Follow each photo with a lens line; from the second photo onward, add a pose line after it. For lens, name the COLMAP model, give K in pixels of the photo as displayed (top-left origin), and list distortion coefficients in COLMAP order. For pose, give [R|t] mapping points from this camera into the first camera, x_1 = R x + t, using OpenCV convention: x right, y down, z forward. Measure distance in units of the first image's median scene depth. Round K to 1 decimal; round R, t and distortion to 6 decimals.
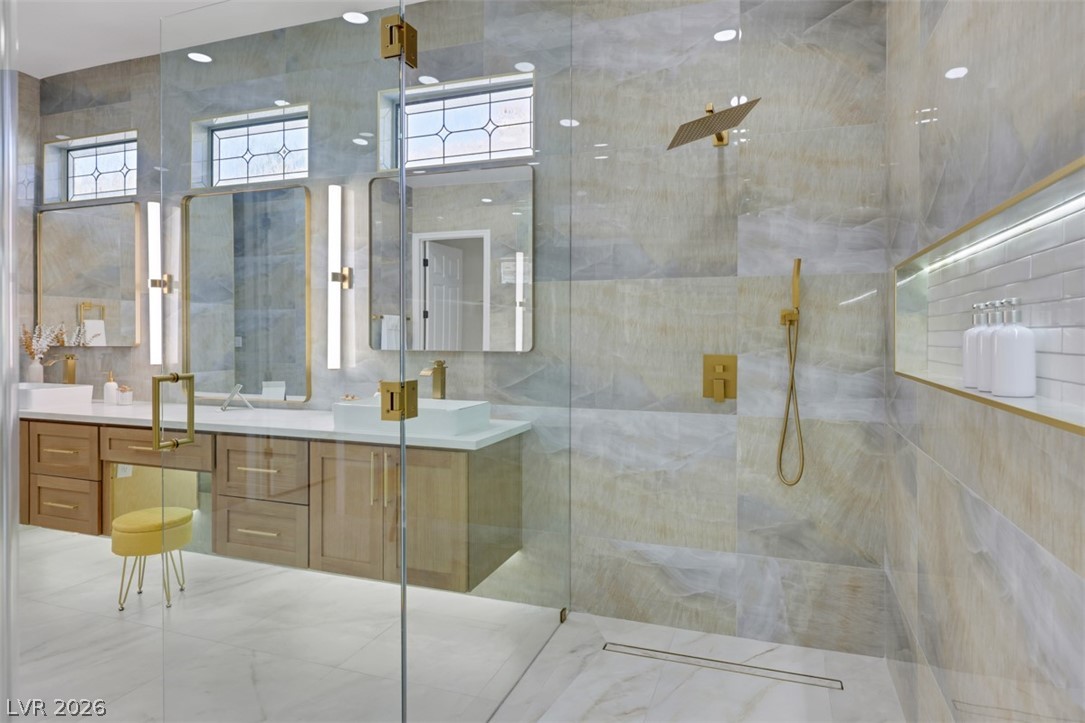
lens RADIAL K [[612.0, 0, 577.8], [0, 612.0, 344.7], [0, 0, 1]] dist [-0.001620, -0.000571]
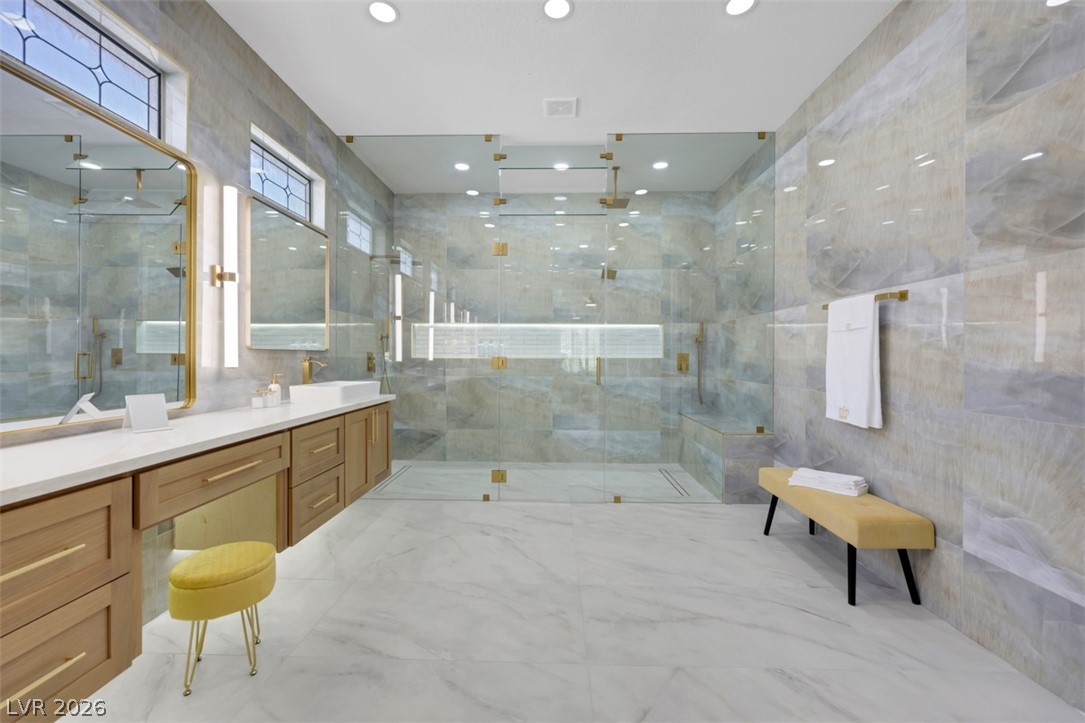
lens RADIAL K [[438.3, 0, 540.4], [0, 438.3, 357.2], [0, 0, 1]] dist [-0.001229, -0.000355]
pose [[-0.290845, -0.008281, 0.956734, -1.128790], [0.003741, 0.999945, 0.009792, 0.016063], [-0.956763, 0.006427, -0.290798, 0.651920]]
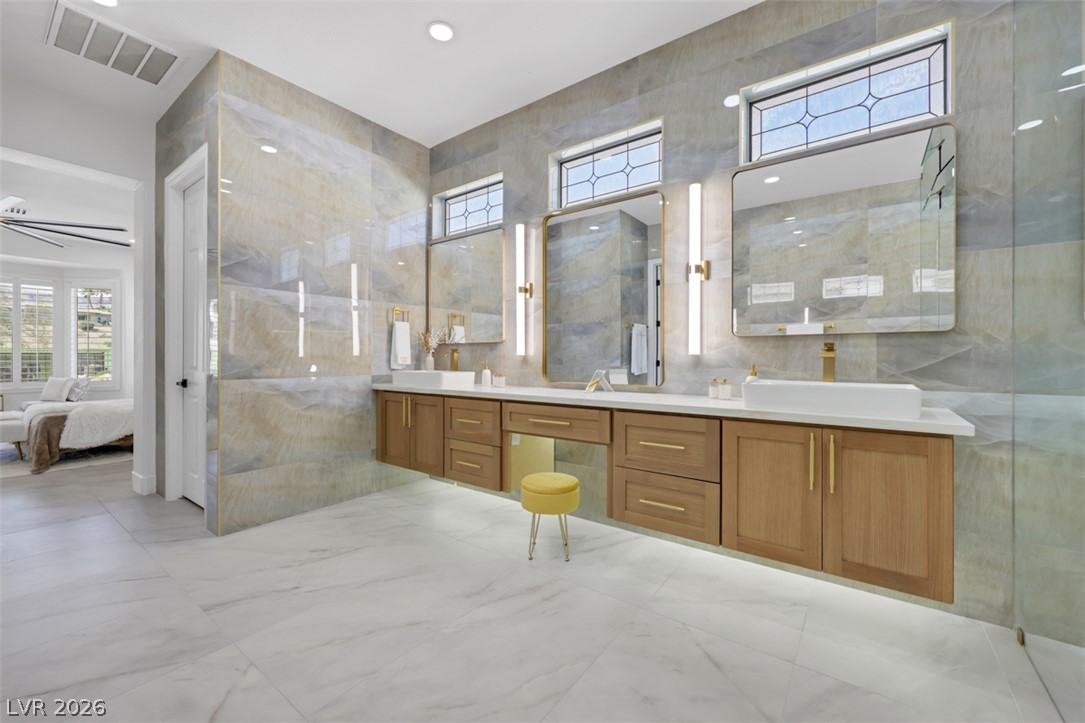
lens RADIAL K [[447.9, 0, 547.8], [0, 447.9, 358.3], [0, 0, 1]] dist [-0.001371, 0.000050]
pose [[0.949078, -0.003198, -0.315026, -0.358982], [0.000526, 0.999963, -0.008565, 0.047145], [0.315041, 0.007963, 0.949045, 0.156655]]
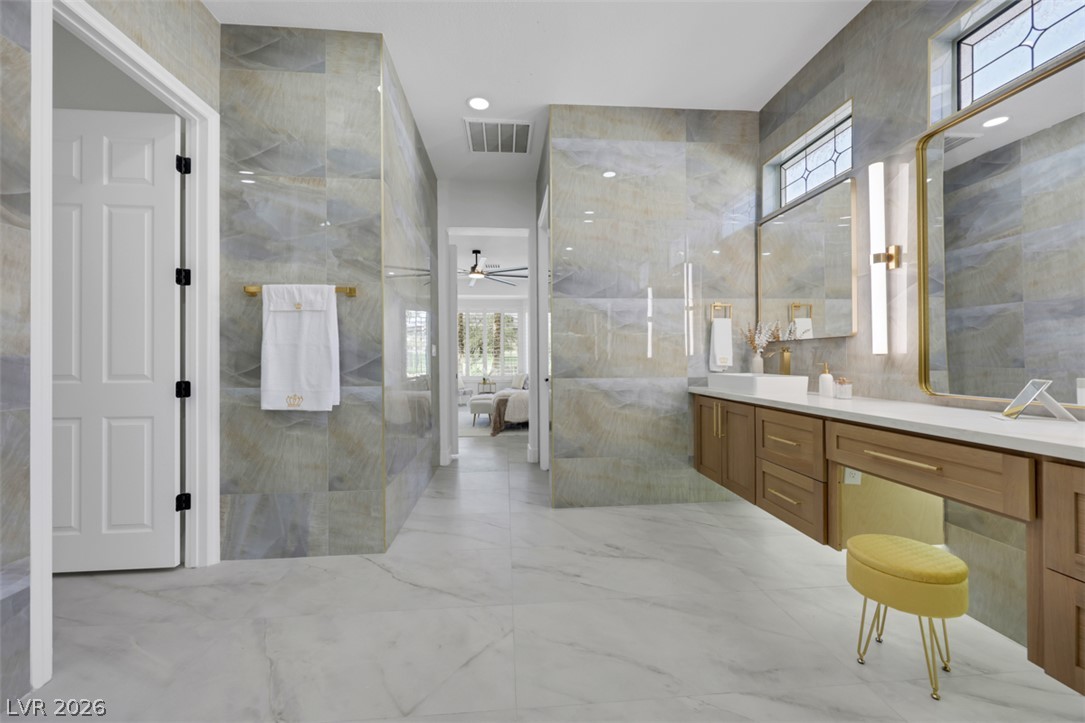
lens RADIAL K [[441.1, 0, 526.2], [0, 441.1, 358.1], [0, 0, 1]] dist [-0.000090, 0.000018]
pose [[0.368811, -0.009157, -0.929459, -0.307863], [-0.000560, 0.999949, -0.010074, 0.045254], [0.929504, 0.004236, 0.368787, 0.323303]]
